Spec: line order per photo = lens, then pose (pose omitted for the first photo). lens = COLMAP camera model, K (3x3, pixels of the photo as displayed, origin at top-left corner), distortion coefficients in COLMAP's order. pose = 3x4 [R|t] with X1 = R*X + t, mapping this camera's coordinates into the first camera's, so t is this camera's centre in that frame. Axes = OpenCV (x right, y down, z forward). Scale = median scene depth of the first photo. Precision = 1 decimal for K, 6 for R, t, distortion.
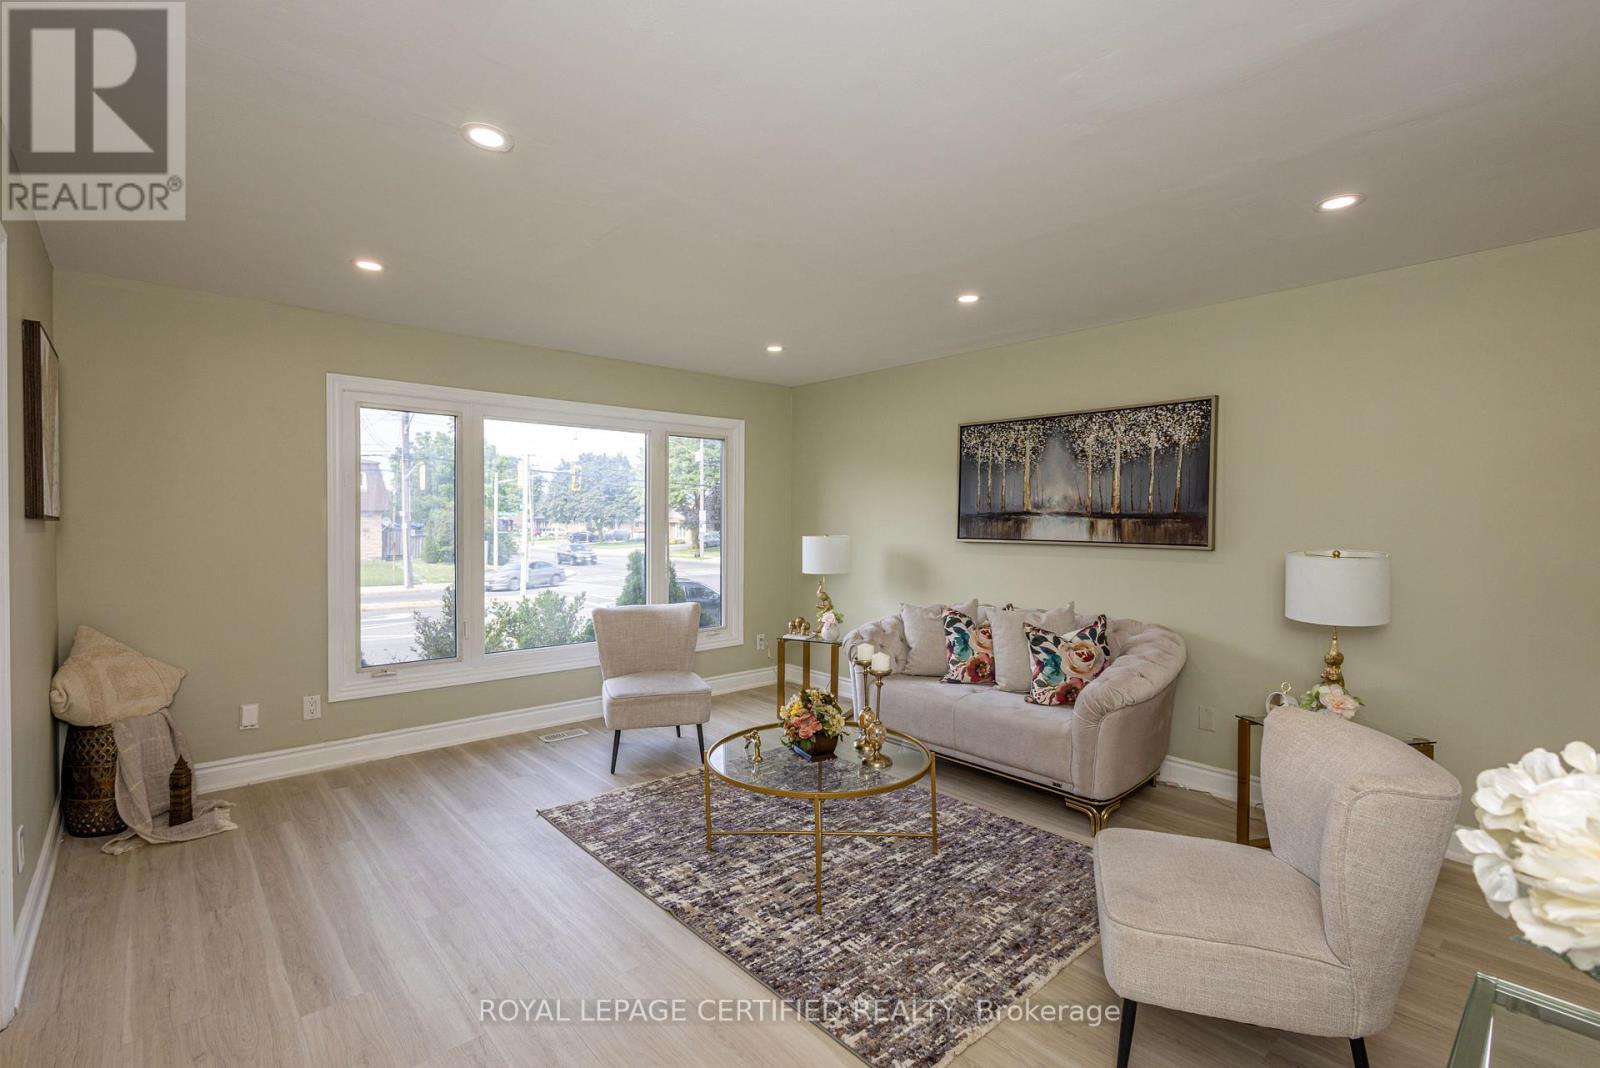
lens RADIAL K [[734.1, 0, 796.9], [0, 734.1, 531.2], [0, 0, 1]] dist [0.012601, -0.000257]
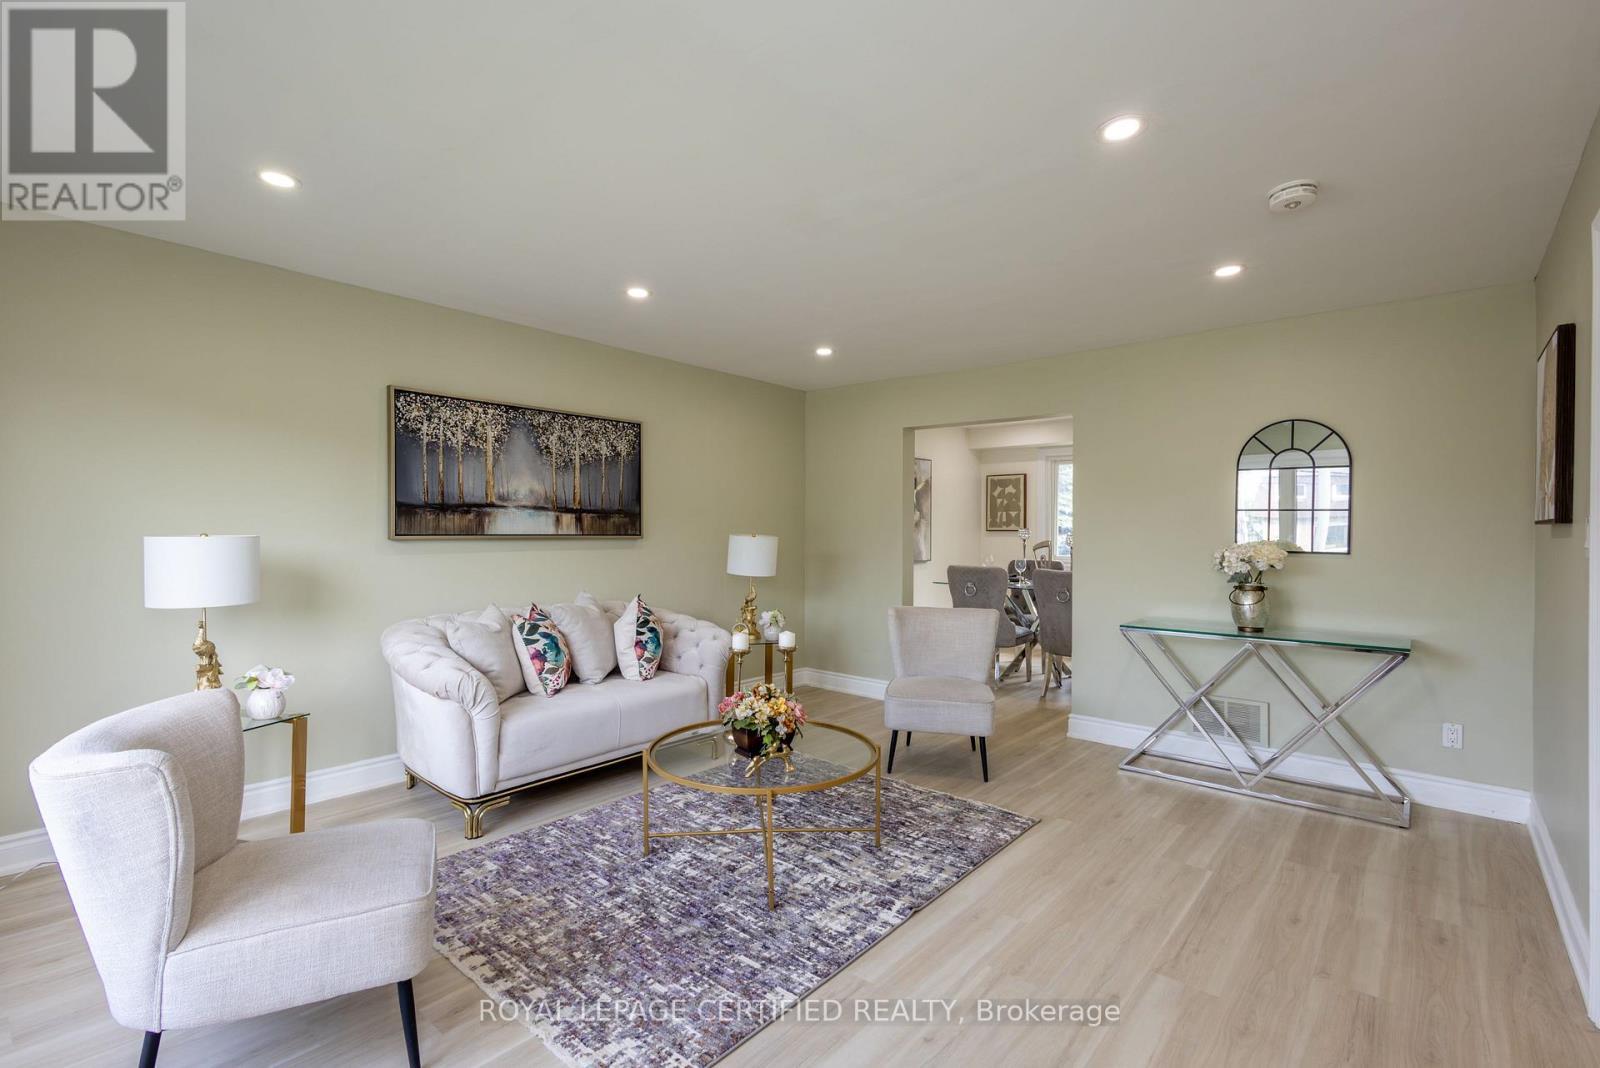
lens RADIAL K [[734.1, 0, 796.9], [0, 734.1, 531.2], [0, 0, 1]] dist [0.012601, -0.000257]
pose [[-0.137746, -0.006807, 0.990444, -0.718770], [0.010967, 0.999905, 0.008398, 0.004428], [-0.990407, 0.012019, -0.137658, 0.832912]]
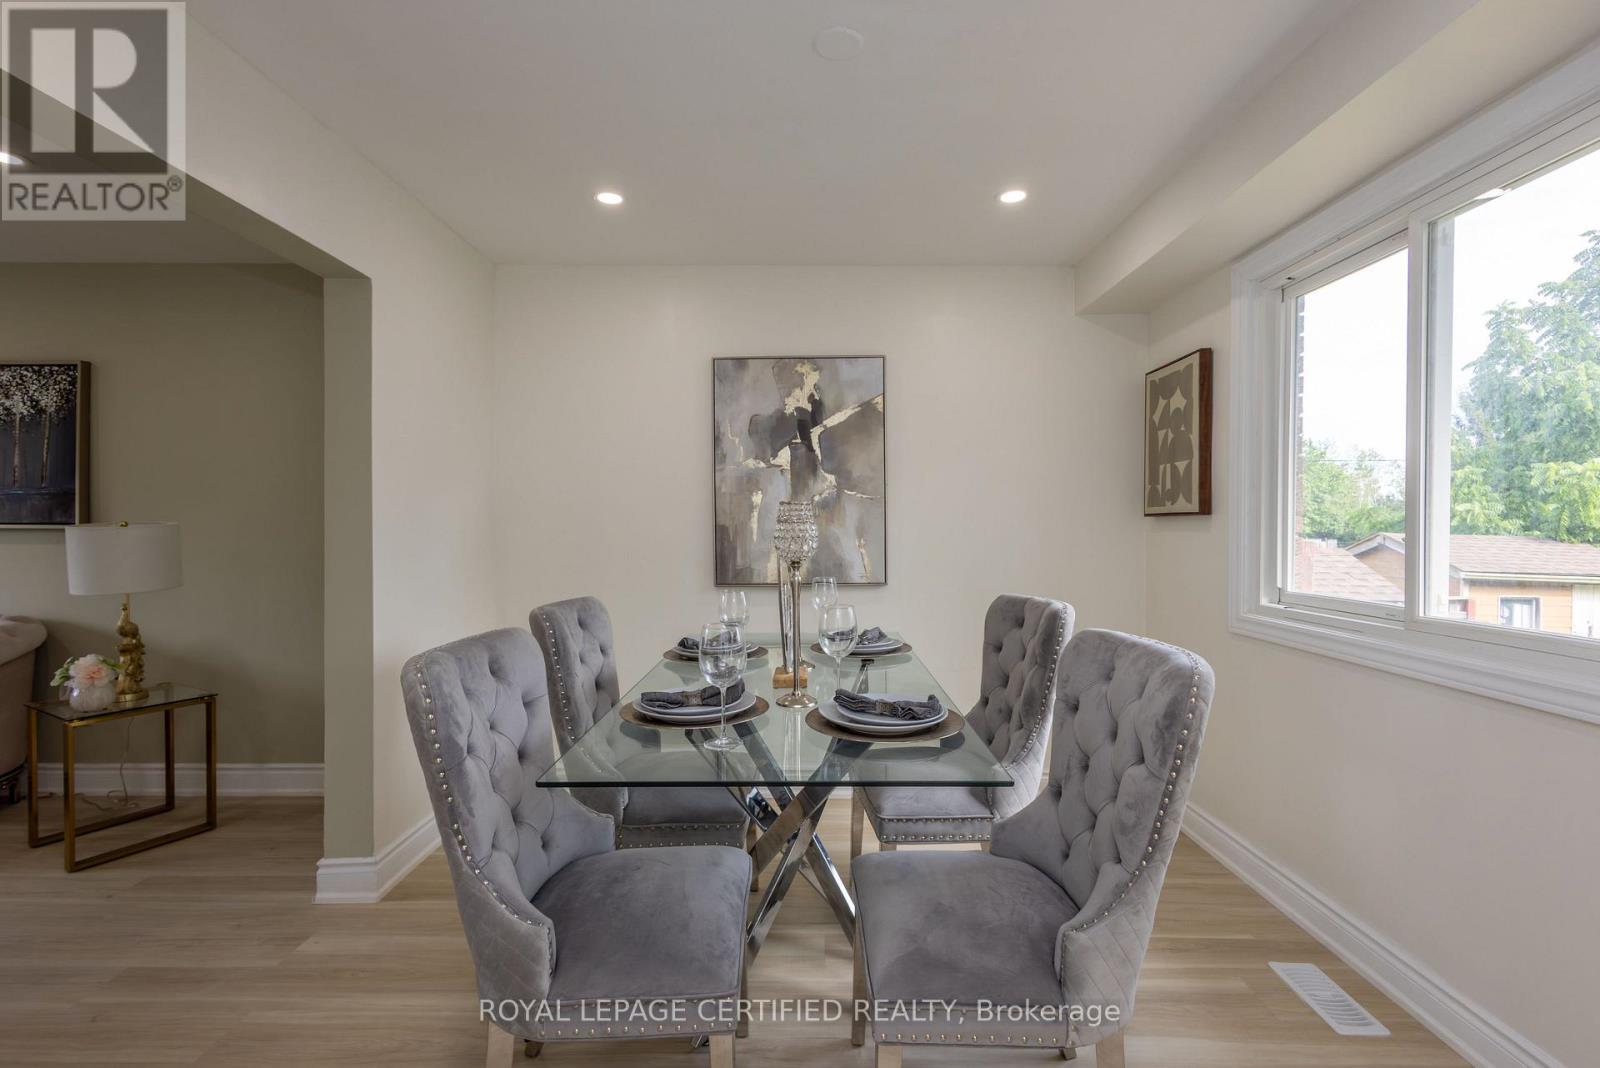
lens RADIAL K [[734.1, 0, 796.9], [0, 734.1, 531.2], [0, 0, 1]] dist [0.012601, -0.000257]
pose [[0.667560, -0.006013, 0.744532, 0.431332], [0.014883, 0.999875, -0.005269, 0.042739], [-0.744407, 0.014598, 0.667566, -0.258803]]
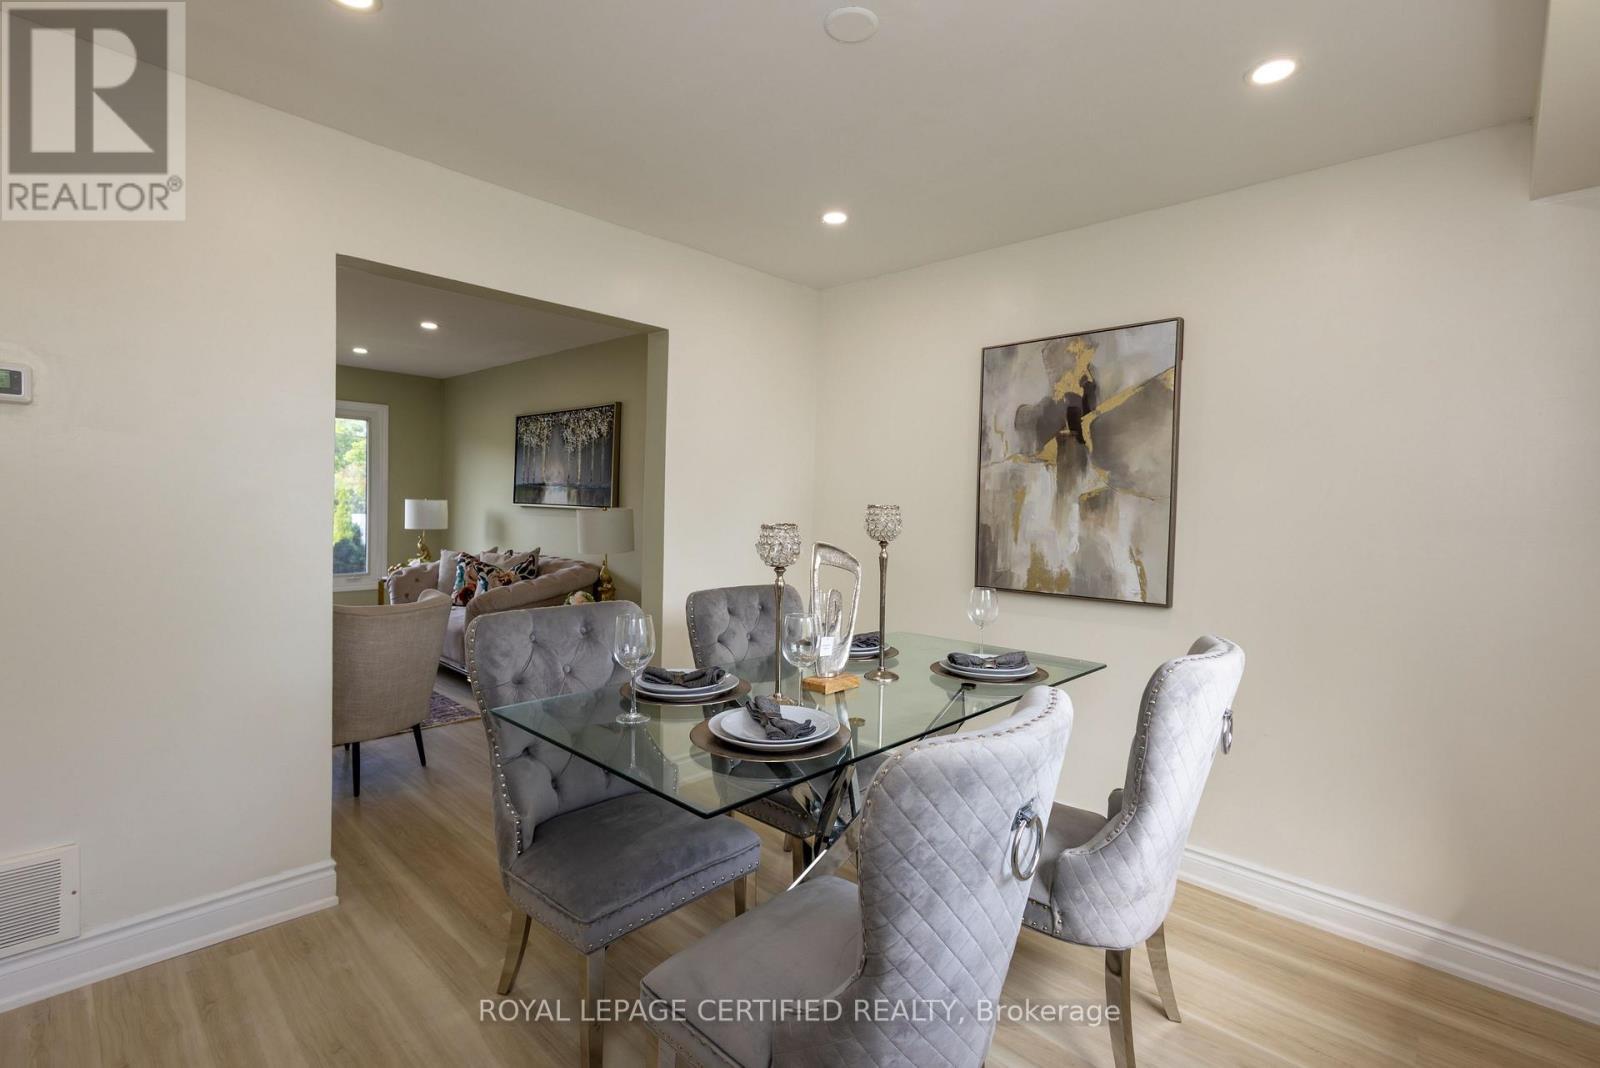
lens RADIAL K [[734.1, 0, 796.9], [0, 734.1, 531.2], [0, 0, 1]] dist [0.012601, -0.000257]
pose [[0.995720, 0.019257, 0.090390, 0.725072], [-0.021274, 0.999545, 0.021400, 0.024755], [-0.089936, -0.023232, 0.995677, -0.412287]]
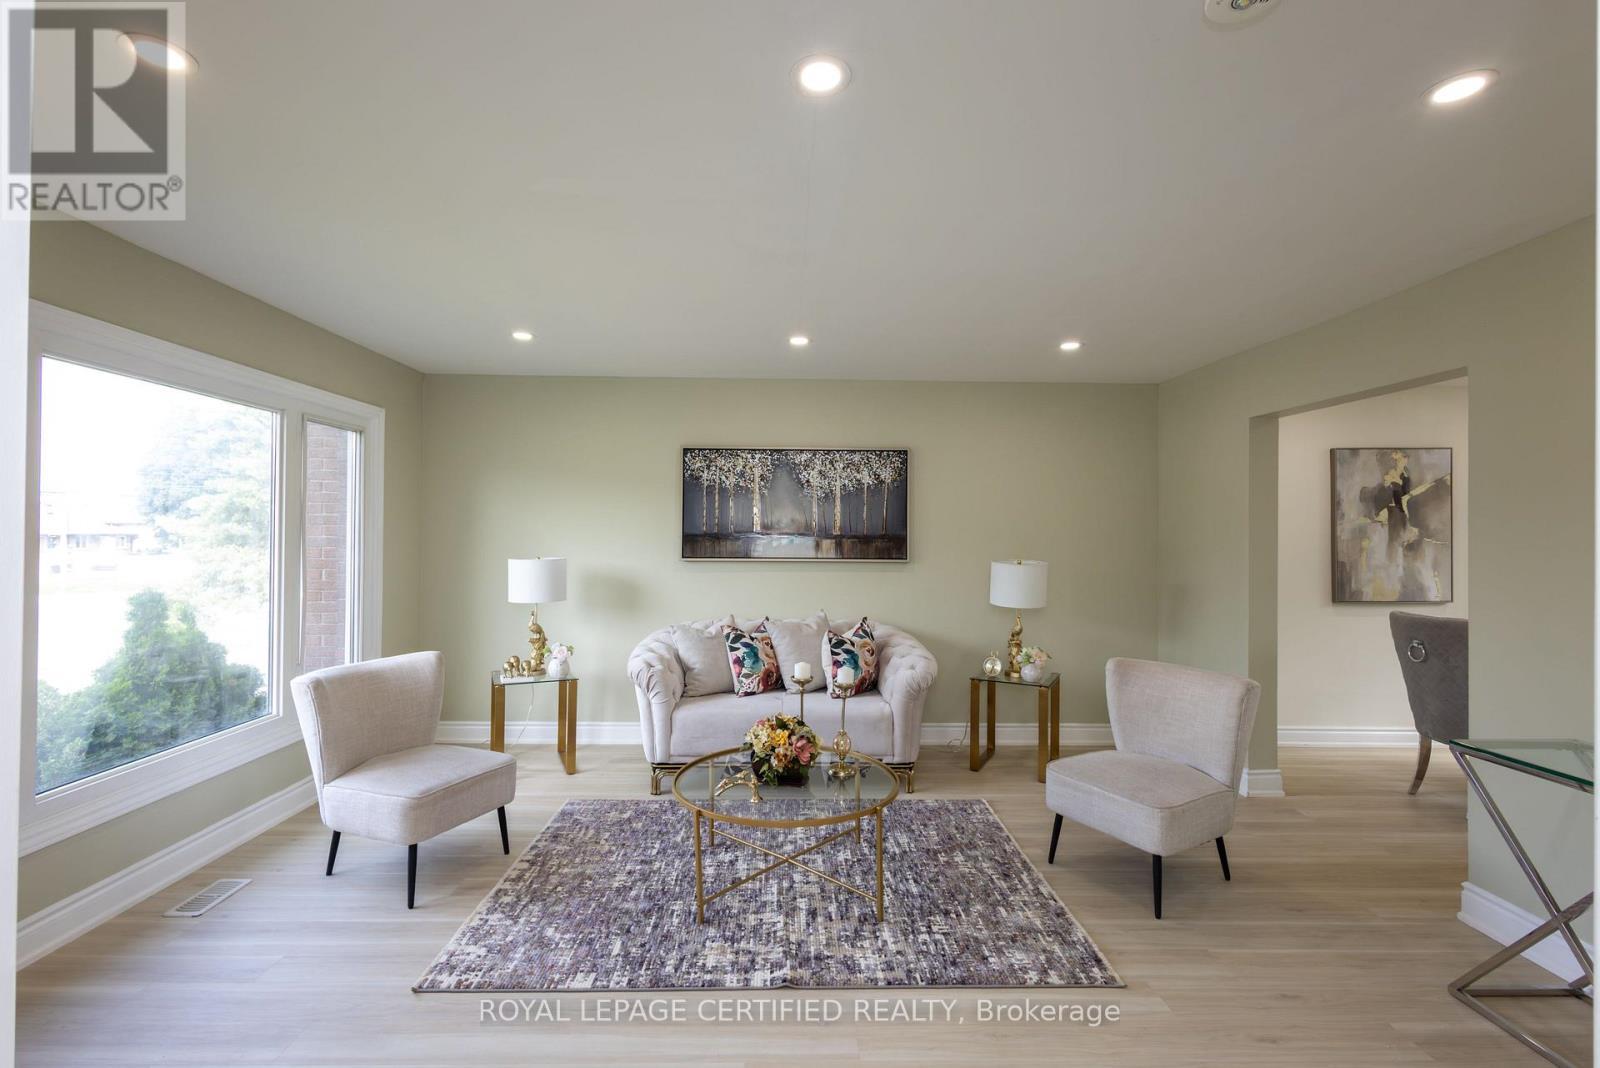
lens RADIAL K [[734.1, 0, 796.9], [0, 734.1, 531.2], [0, 0, 1]] dist [0.012601, -0.000257]
pose [[0.645202, 0.002519, 0.764008, -0.551255], [0.010263, 0.999876, -0.011965, -0.015709], [-0.763943, 0.015561, 0.645096, 0.263758]]
